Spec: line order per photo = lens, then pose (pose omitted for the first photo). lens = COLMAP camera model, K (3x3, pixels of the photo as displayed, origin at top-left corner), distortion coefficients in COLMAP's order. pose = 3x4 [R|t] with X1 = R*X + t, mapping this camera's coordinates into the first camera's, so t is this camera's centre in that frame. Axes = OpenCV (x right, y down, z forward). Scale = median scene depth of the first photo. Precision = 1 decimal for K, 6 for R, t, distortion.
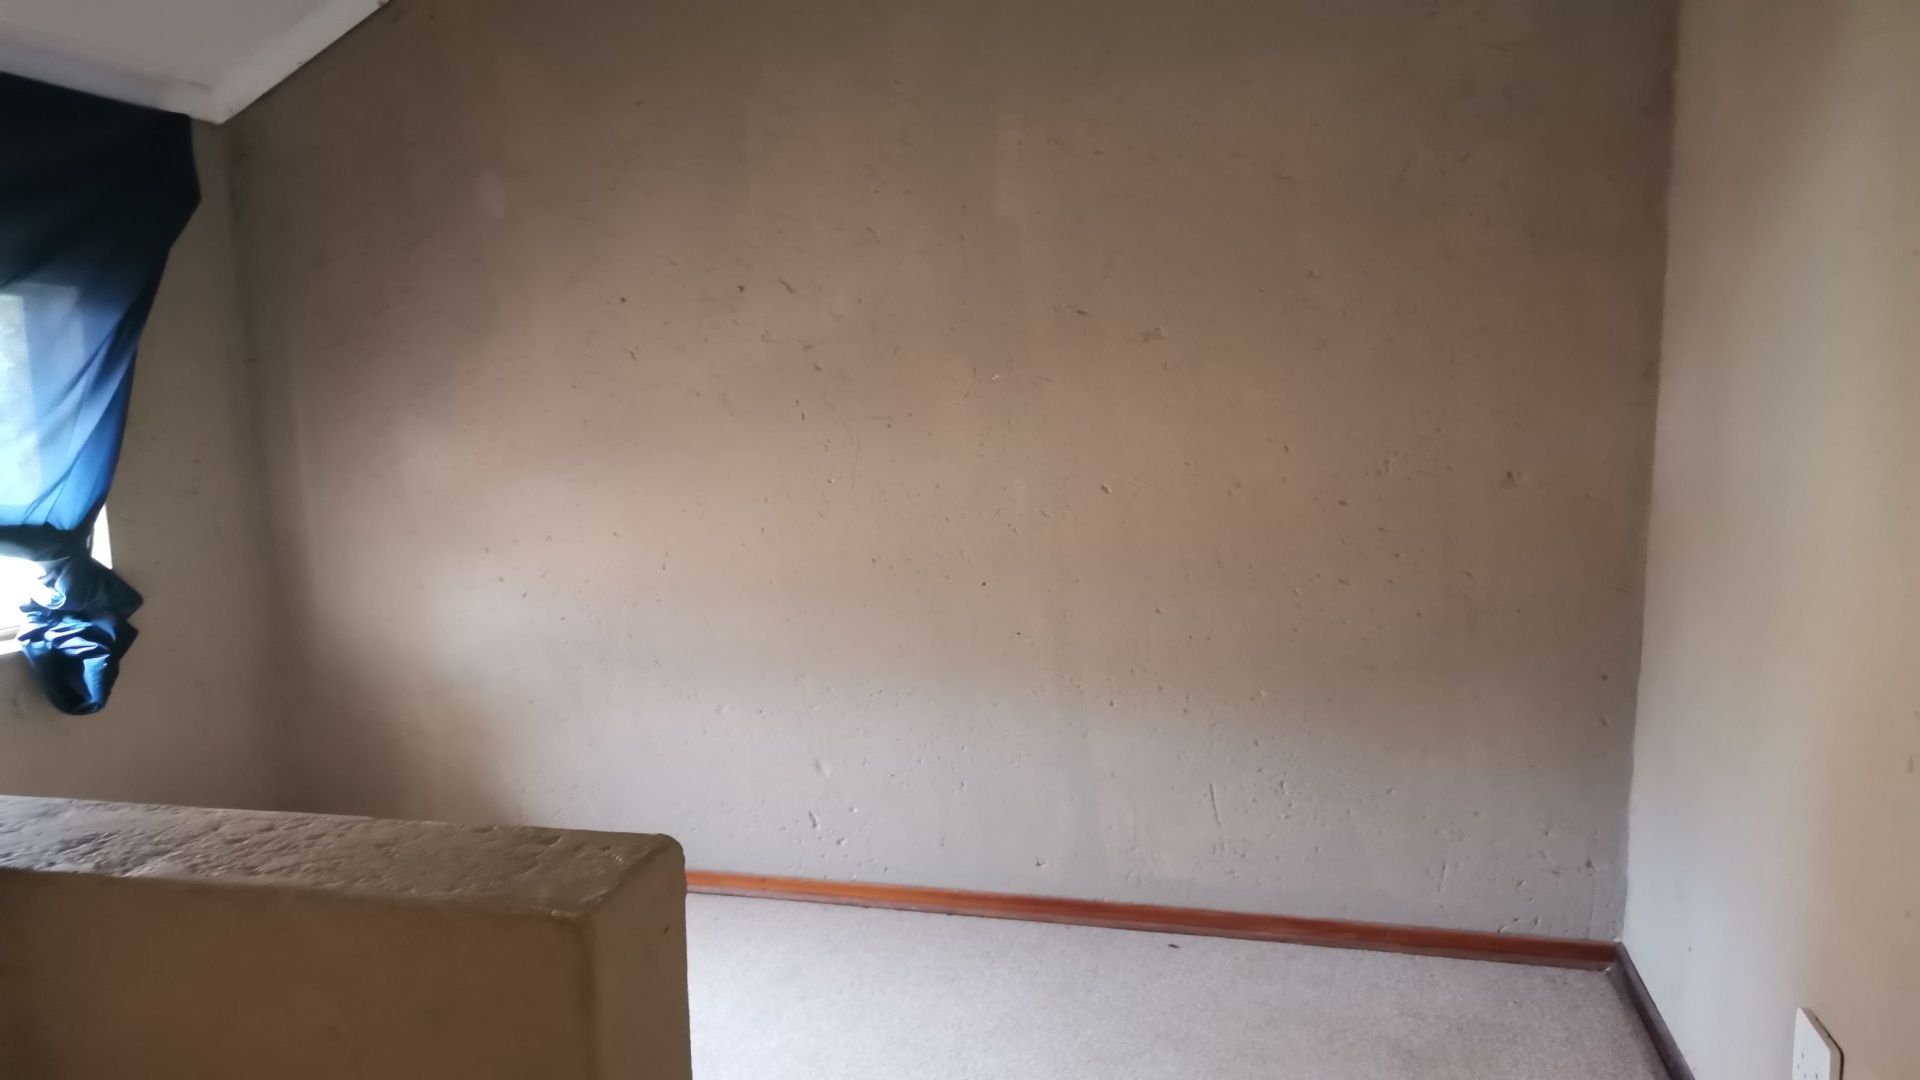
lens RADIAL K [[1424.4, 0, 999.7], [0, 1424.4, 549.7], [0, 0, 1]] dist [0.090432, -0.115028]
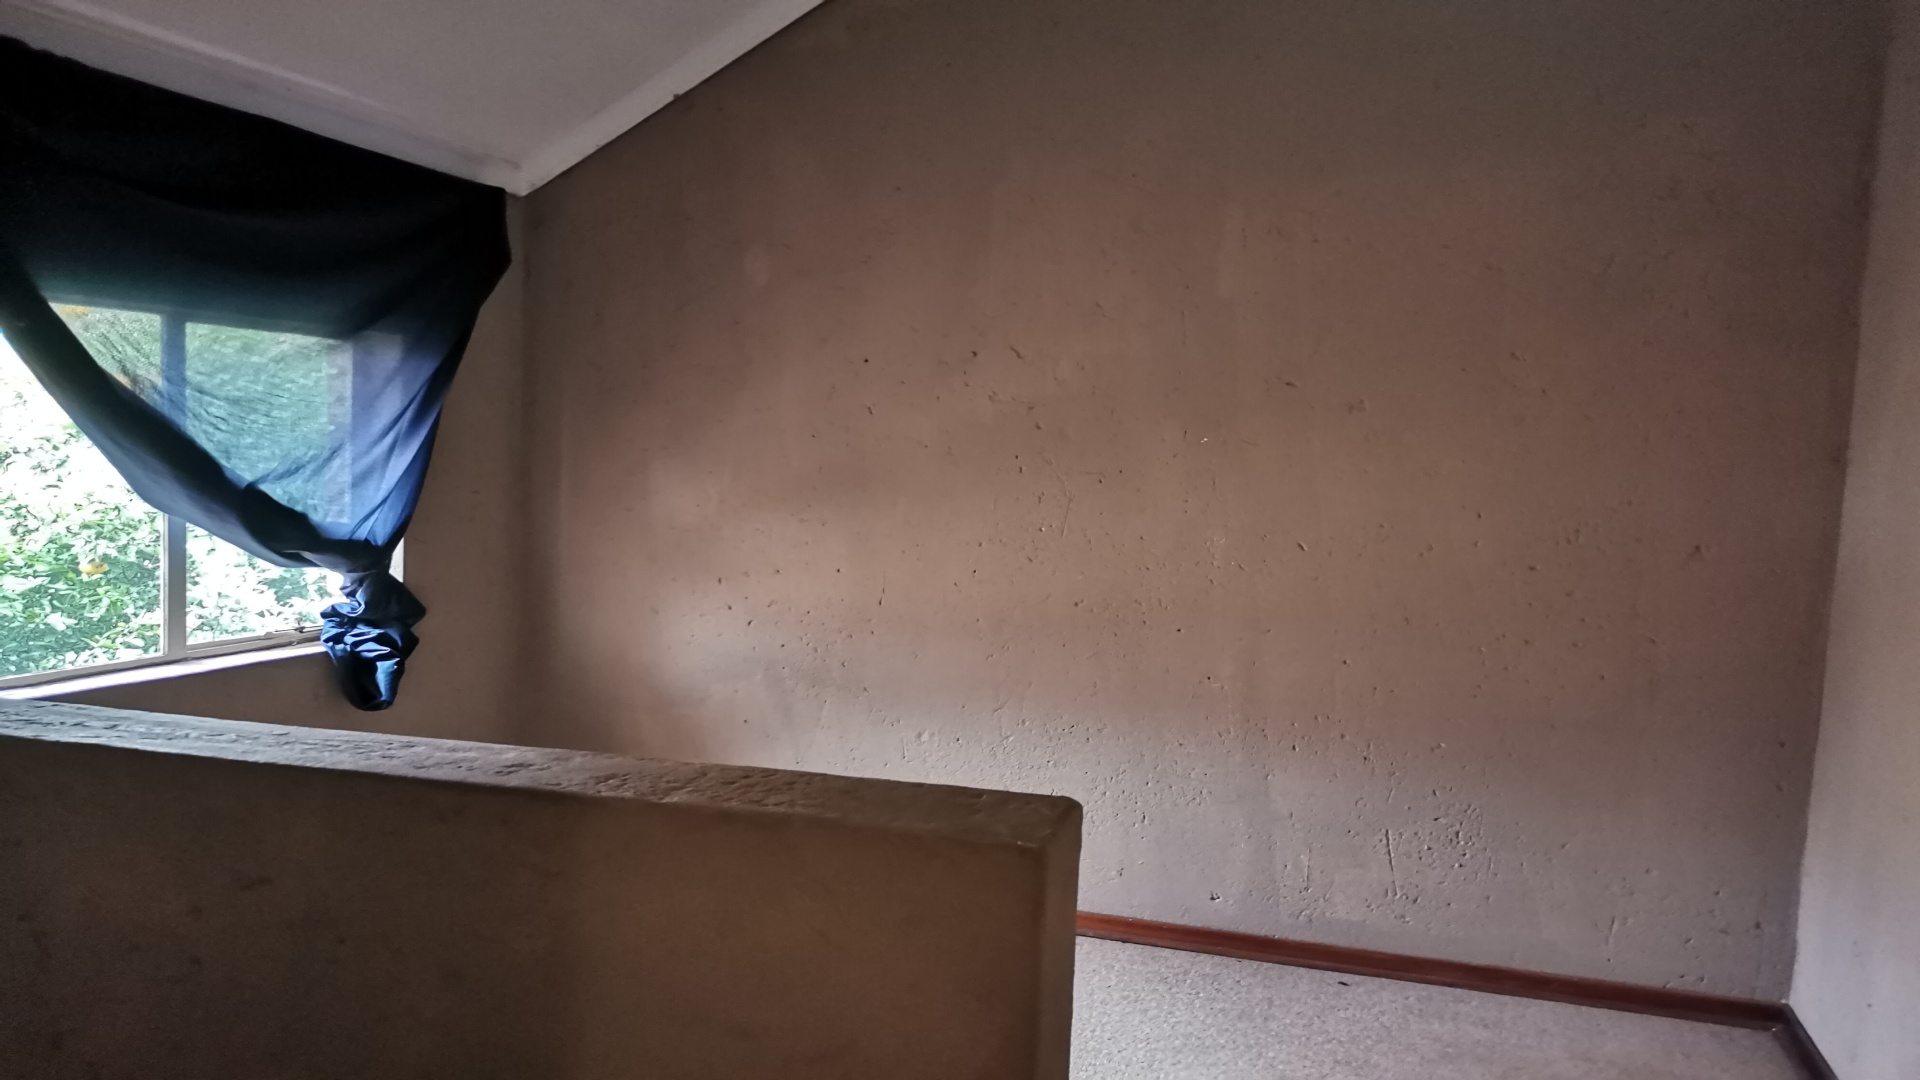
lens RADIAL K [[1424.4, 0, 978.4], [0, 1424.4, 550.7], [0, 0, 1]] dist [0.090432, -0.115028]
pose [[0.996638, 0.040620, -0.071146, -0.091536], [-0.043683, 0.998161, -0.042029, 0.016566], [0.069308, 0.044996, 0.996580, -0.095721]]
